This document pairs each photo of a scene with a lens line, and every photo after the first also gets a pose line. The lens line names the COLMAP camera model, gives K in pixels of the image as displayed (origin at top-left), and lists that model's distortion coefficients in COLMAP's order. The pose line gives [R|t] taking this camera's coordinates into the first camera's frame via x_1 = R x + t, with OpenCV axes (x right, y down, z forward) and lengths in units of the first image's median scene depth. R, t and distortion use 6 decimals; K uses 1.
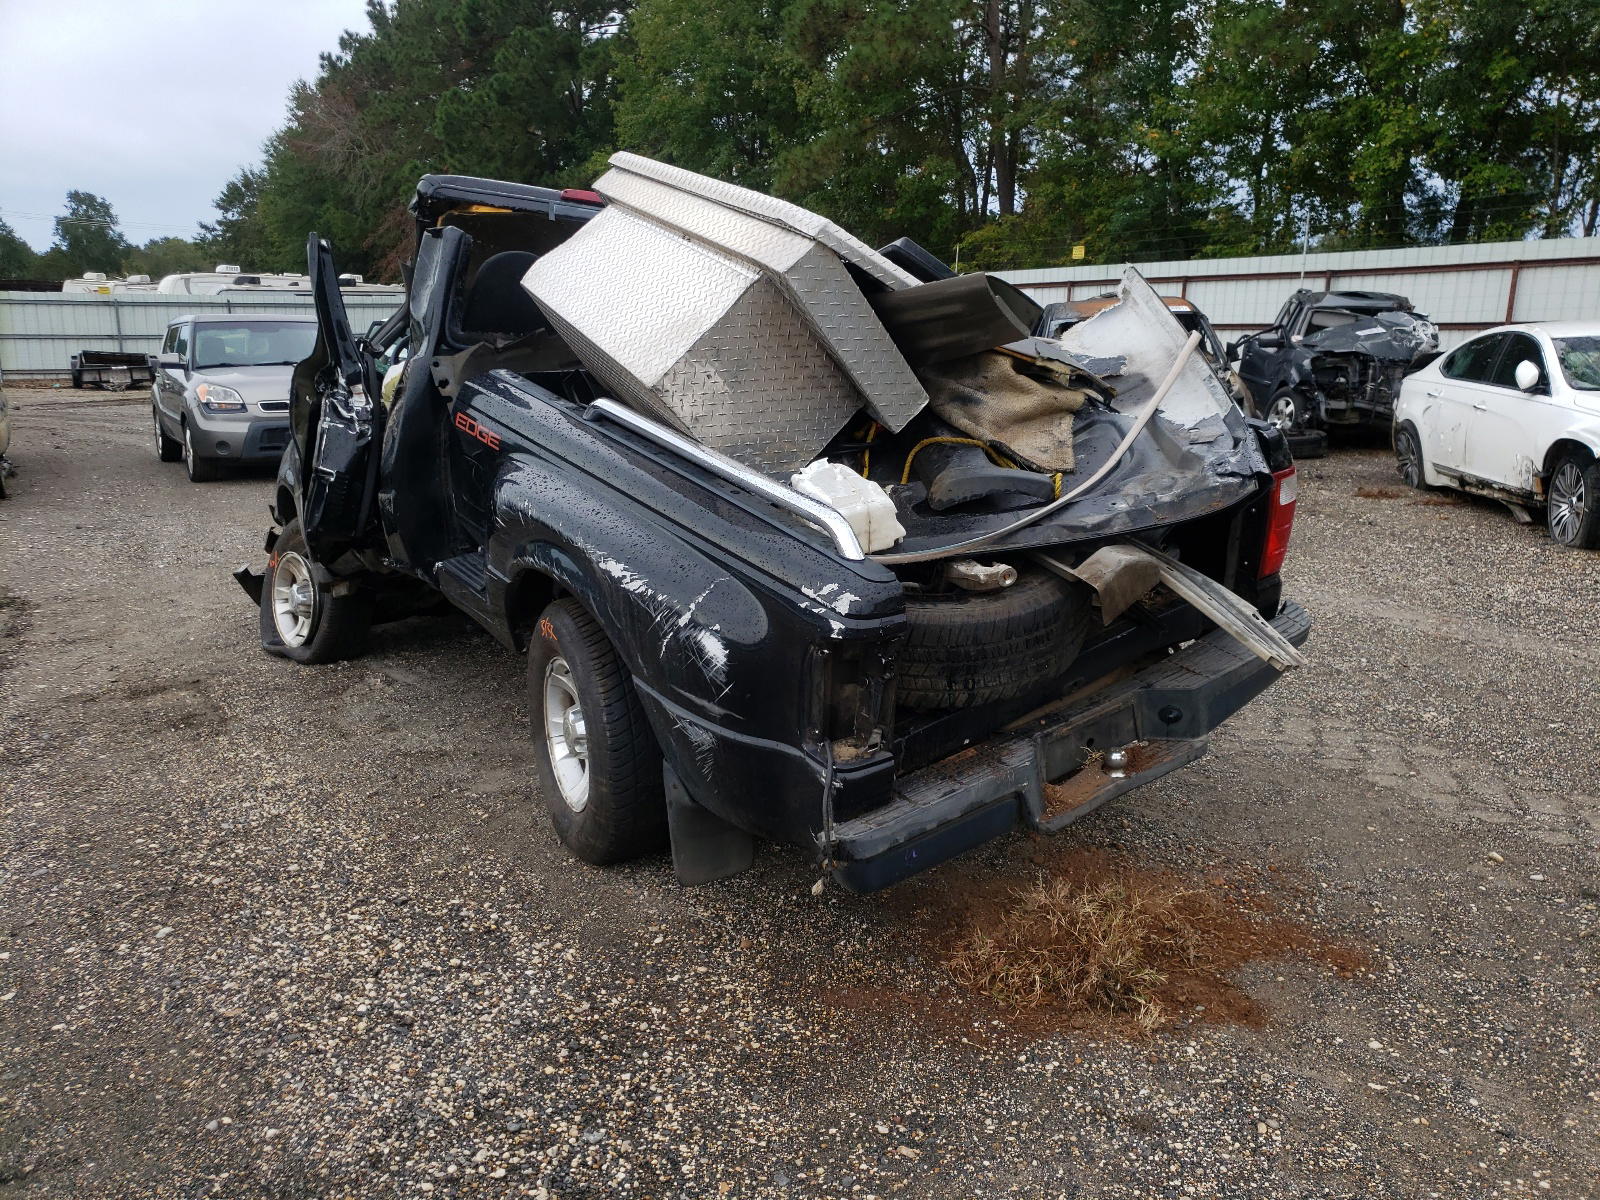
lens RADIAL K [[1215.1, 0, 799.8], [0, 1215.1, 599.7], [0, 0, 1]] dist [0.002650, 0.002416]
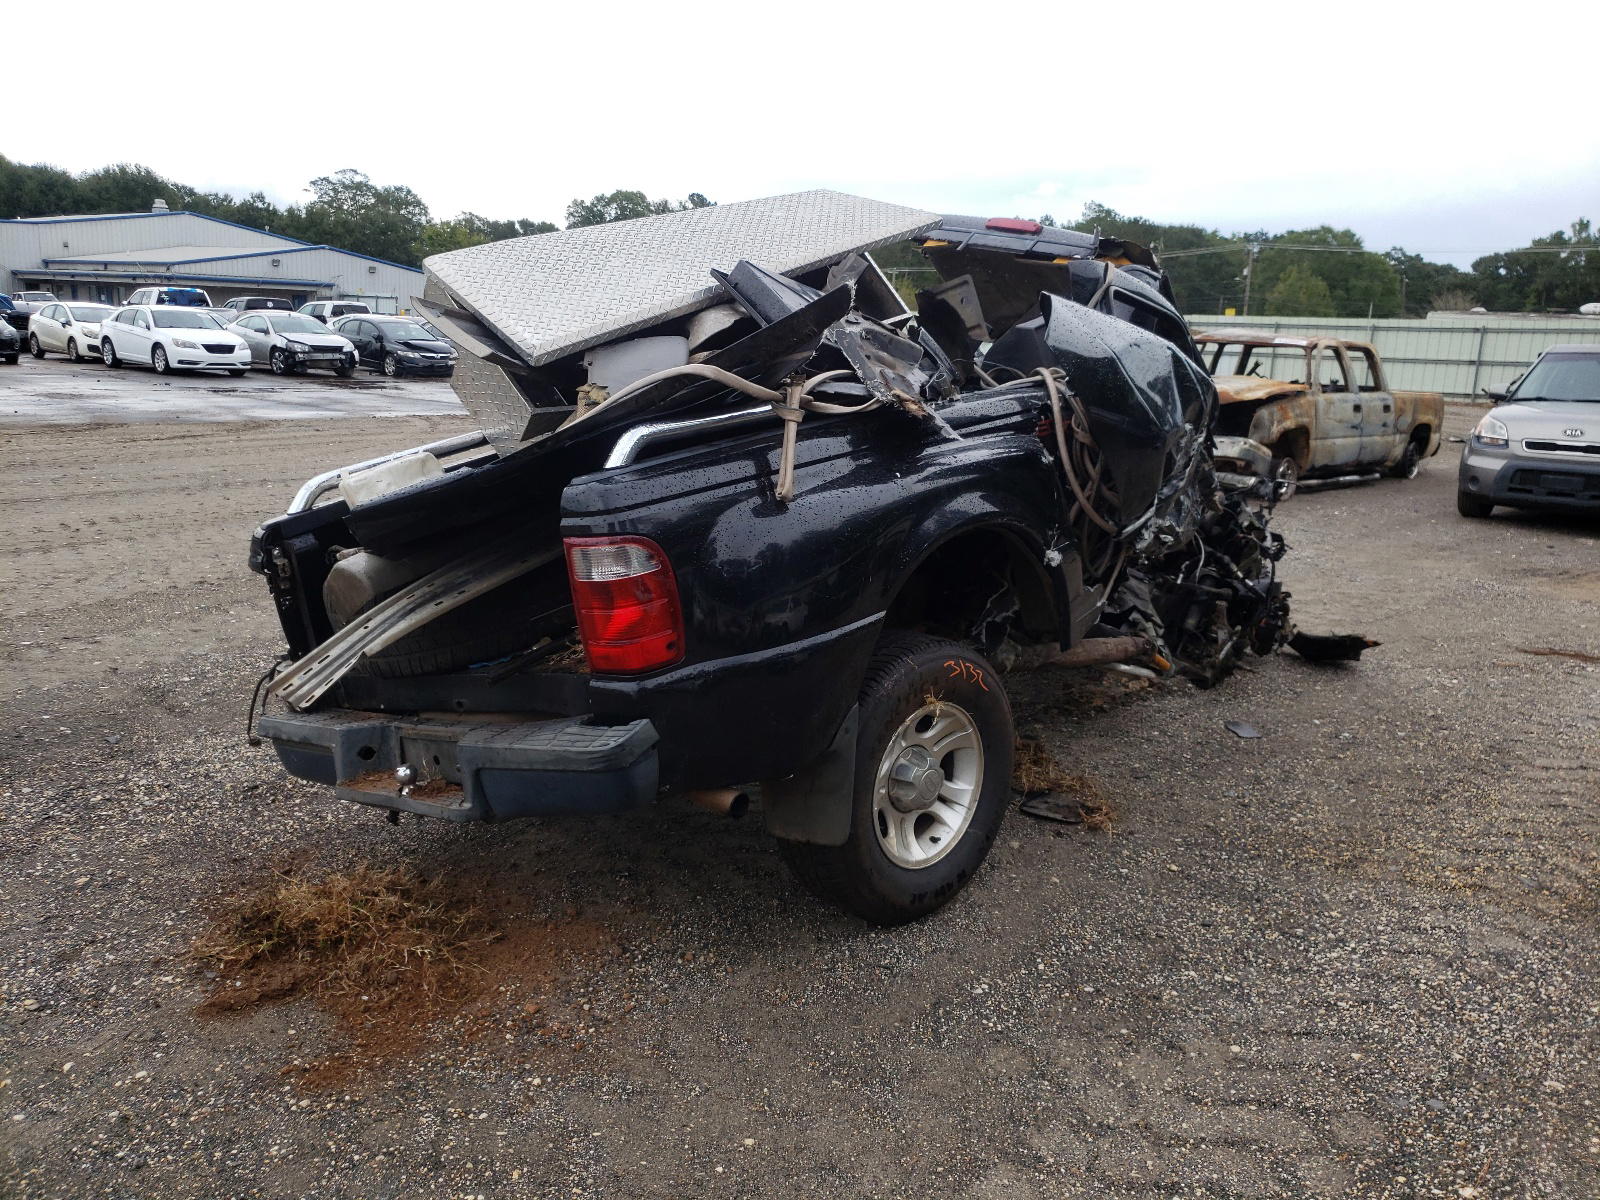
lens RADIAL K [[1255.0, 0, 800.1], [0, 1255.0, 600.5], [0, 0, 1]] dist [0.011411, 0.004069]
pose [[0.301886, 0.206931, -0.930615, 0.290664], [-0.229831, 0.963165, 0.139613, -0.053696], [0.925226, 0.171737, 0.338325, 0.203808]]
